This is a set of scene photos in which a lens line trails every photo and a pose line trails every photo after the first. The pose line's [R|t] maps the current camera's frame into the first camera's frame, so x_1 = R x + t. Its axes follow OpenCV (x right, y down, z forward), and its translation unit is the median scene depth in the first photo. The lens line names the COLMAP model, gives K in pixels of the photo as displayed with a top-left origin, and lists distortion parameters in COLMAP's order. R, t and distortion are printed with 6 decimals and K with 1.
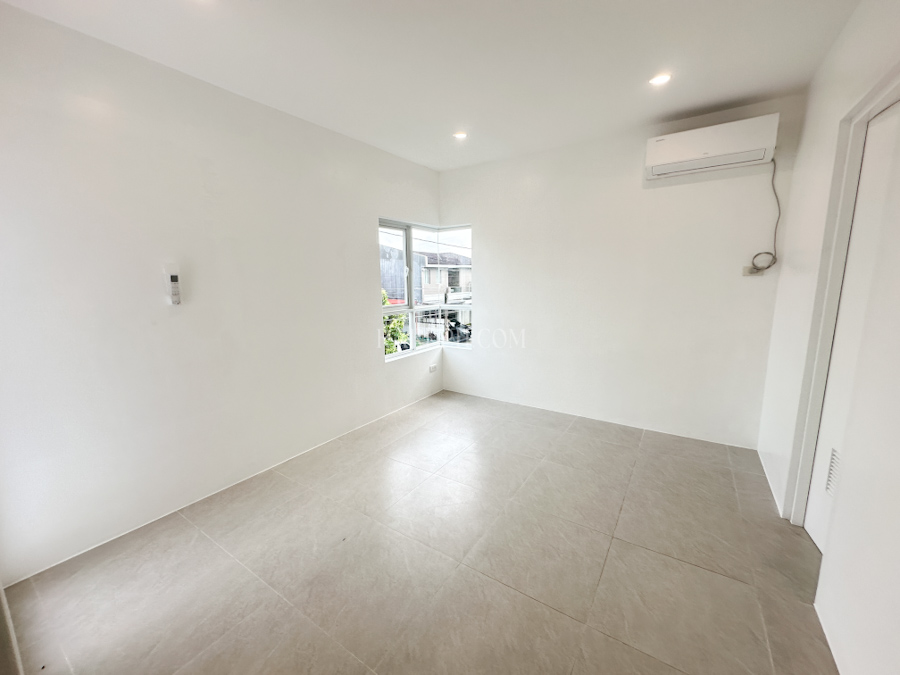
lens RADIAL K [[358.4, 0, 451.6], [0, 358.4, 338.2], [0, 0, 1]] dist [-0.001691, -0.000195]
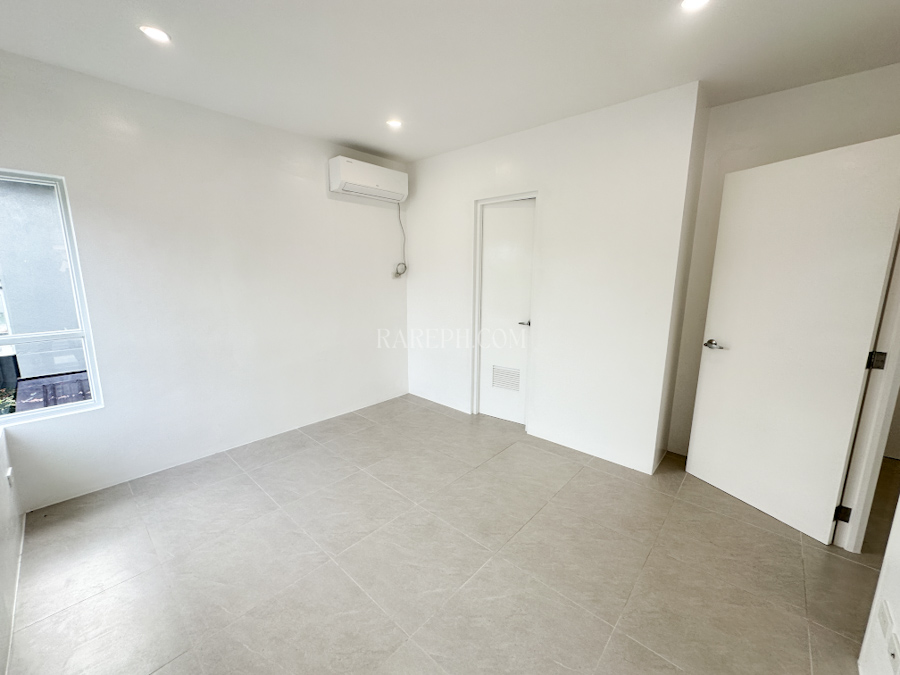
lens RADIAL K [[358.4, 0, 450.9], [0, 358.4, 335.6], [0, 0, 1]] dist [-0.001691, -0.000195]
pose [[0.155174, -0.155082, 0.975638, -0.593253], [0.154370, 0.979275, 0.131108, -0.102228], [-0.975751, 0.130265, 0.175898, 0.552630]]
